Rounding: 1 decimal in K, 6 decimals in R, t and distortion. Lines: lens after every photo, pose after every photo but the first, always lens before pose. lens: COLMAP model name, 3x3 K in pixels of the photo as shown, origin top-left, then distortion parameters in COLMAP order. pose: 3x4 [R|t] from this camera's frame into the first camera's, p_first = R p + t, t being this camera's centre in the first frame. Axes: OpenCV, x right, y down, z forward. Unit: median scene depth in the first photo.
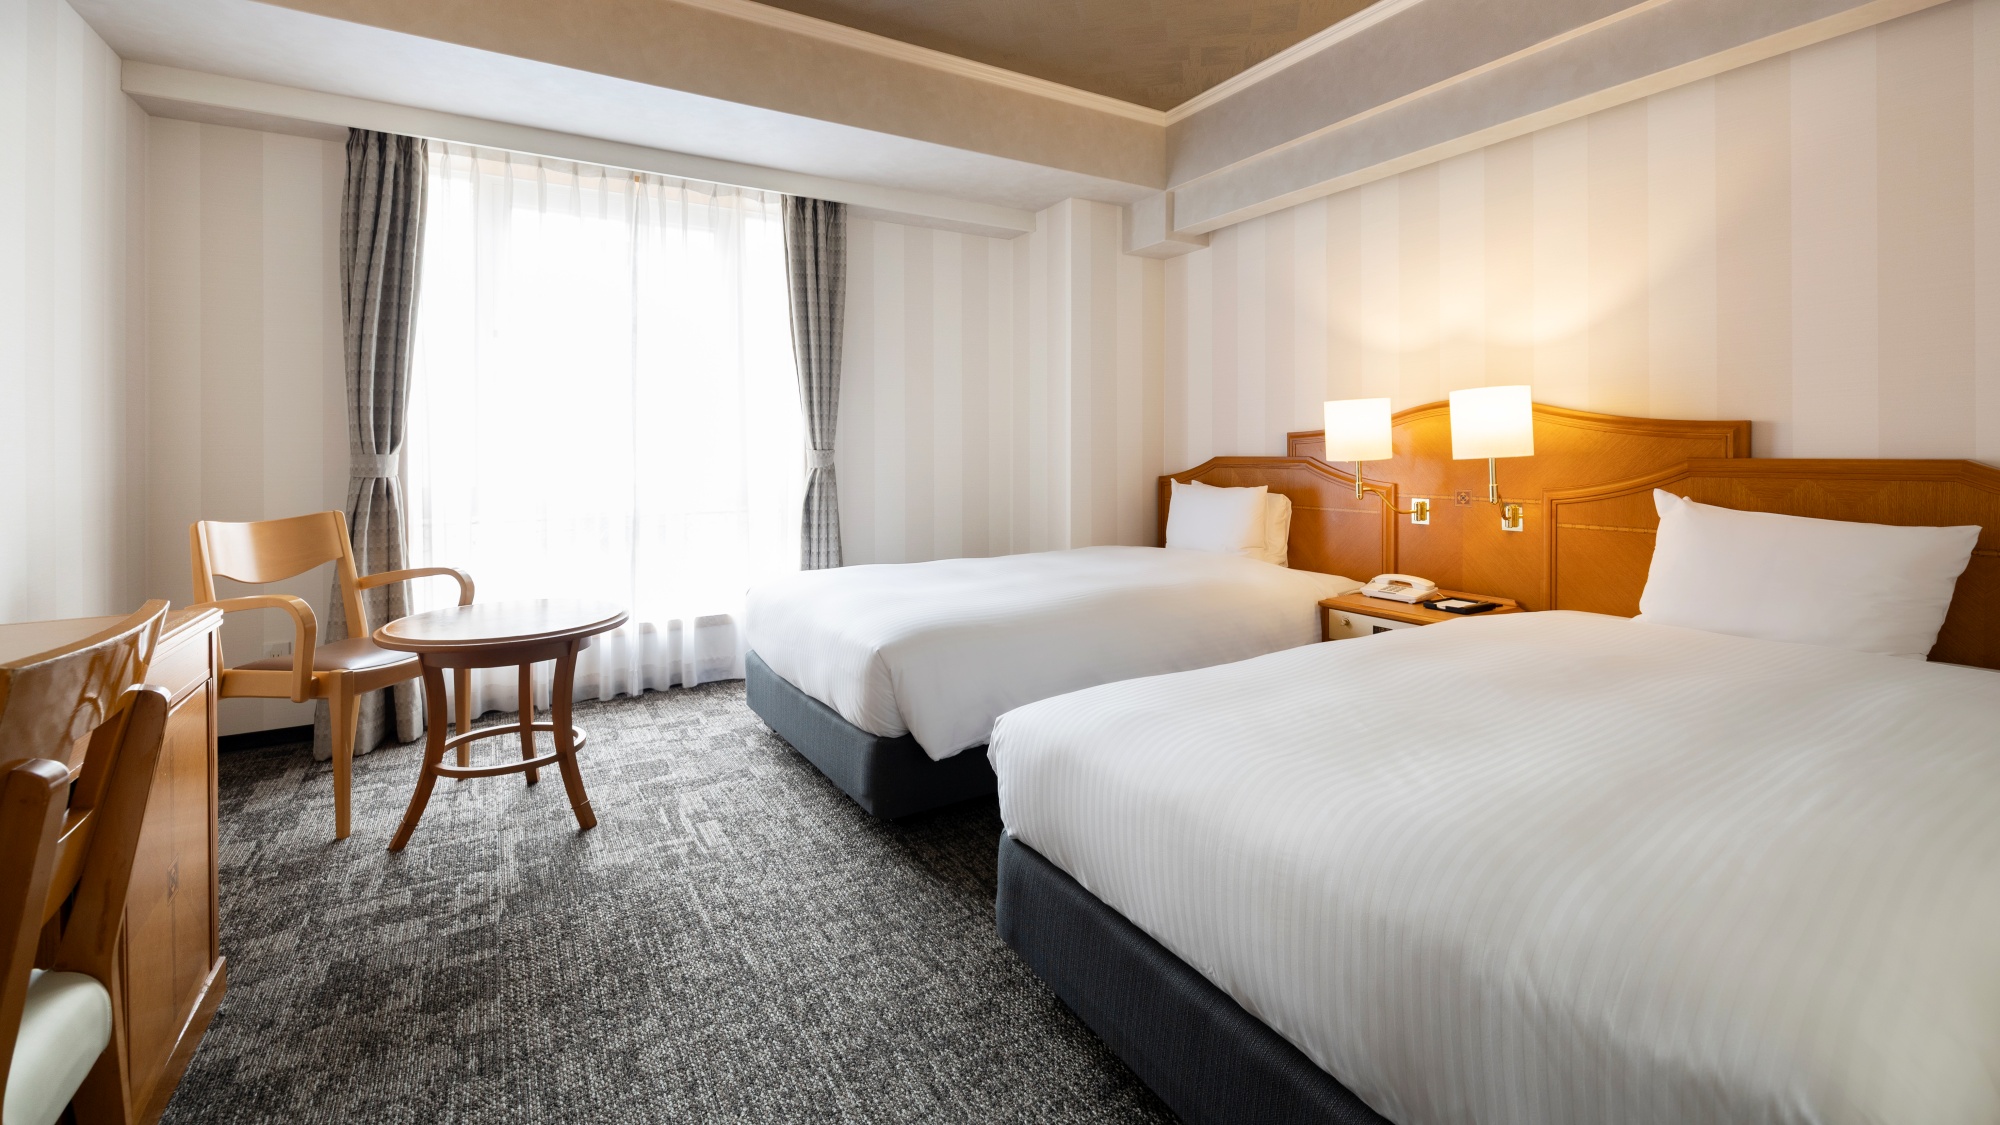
lens RADIAL K [[838.6, 0, 1004.3], [0, 838.6, 549.8], [0, 0, 1]] dist [-0.010829, -0.000124]
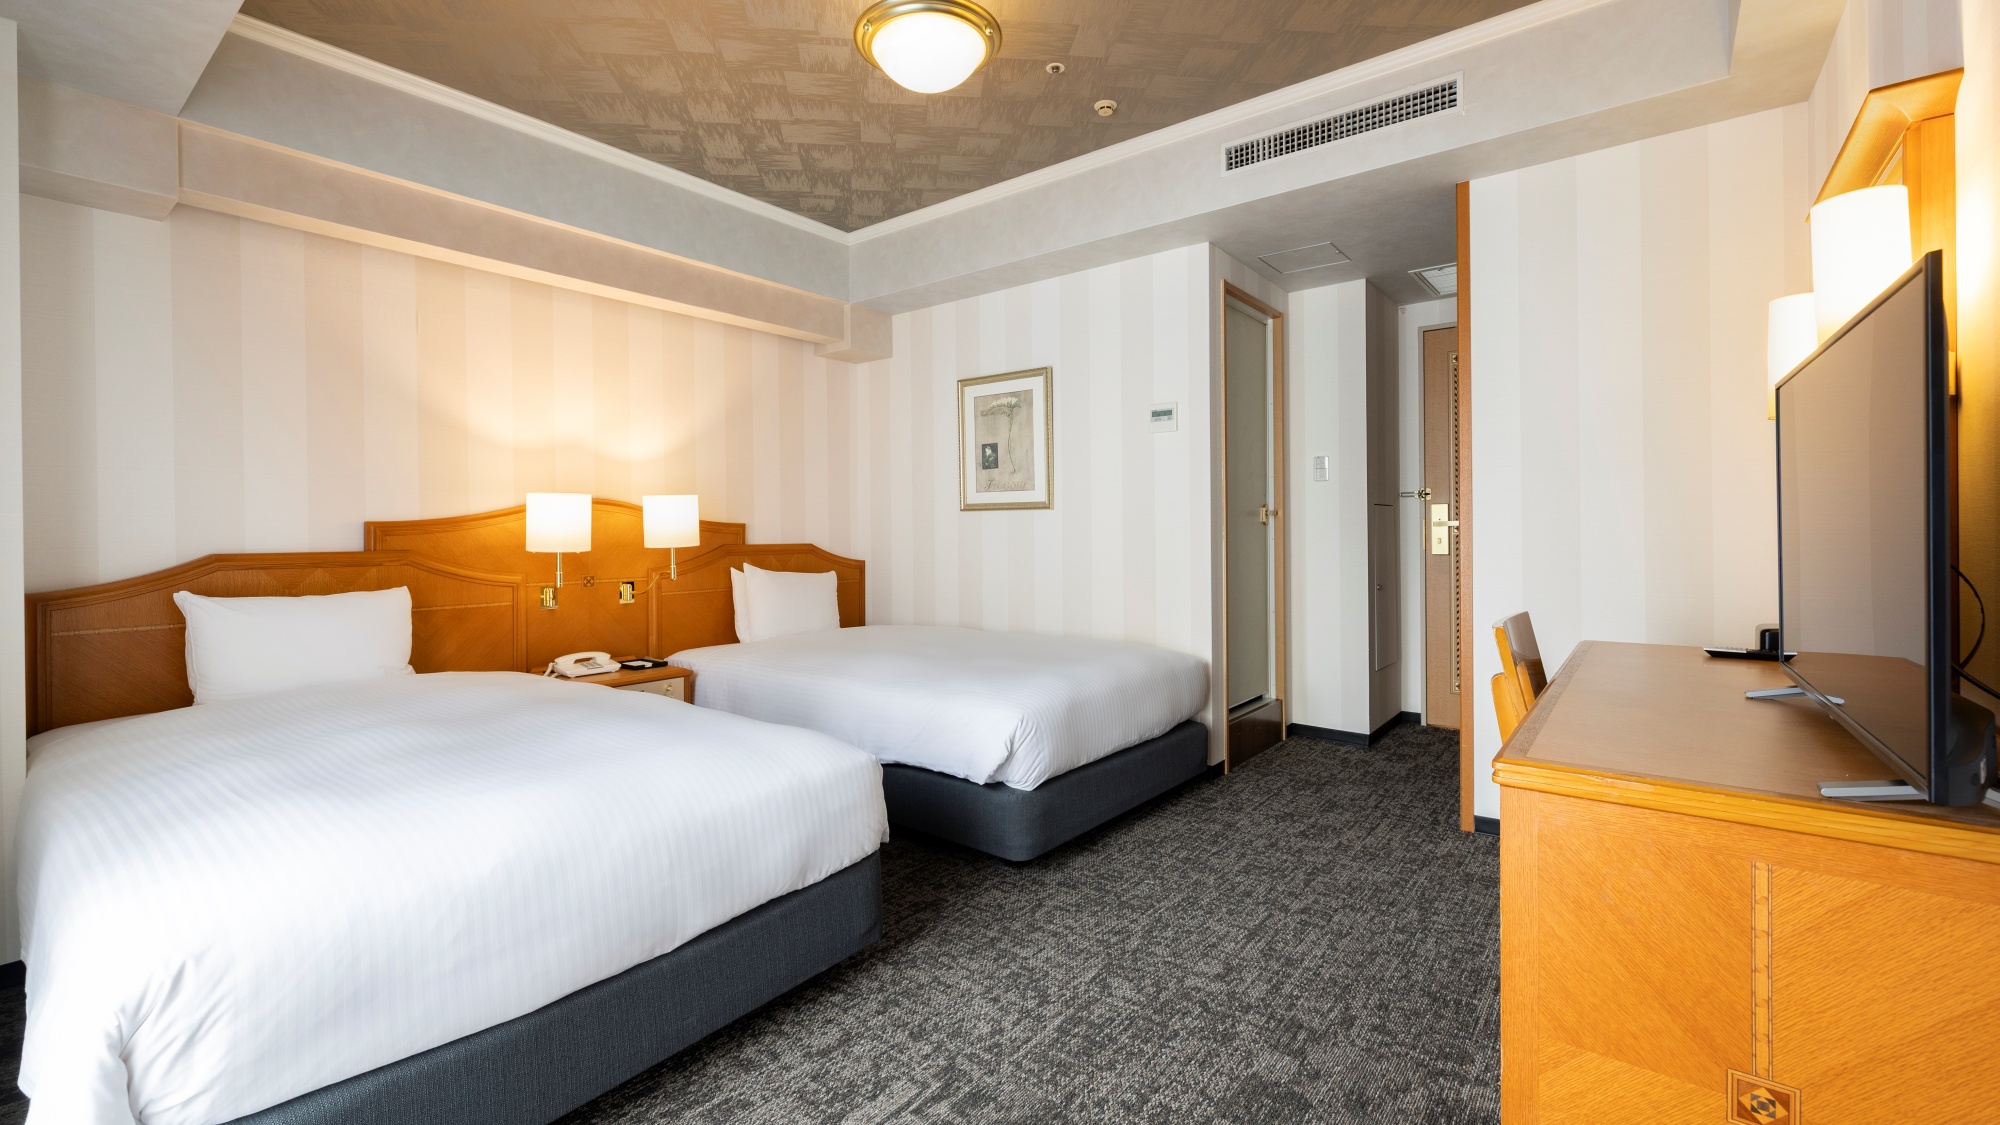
lens RADIAL K [[838.6, 0, 999.4], [0, 838.6, 565.8], [0, 0, 1]] dist [-0.010829, -0.000124]
pose [[-0.353198, -0.035639, 0.934869, -1.181762], [0.113890, 0.990204, 0.080777, -0.167131], [-0.928590, 0.135003, -0.345679, 1.280518]]
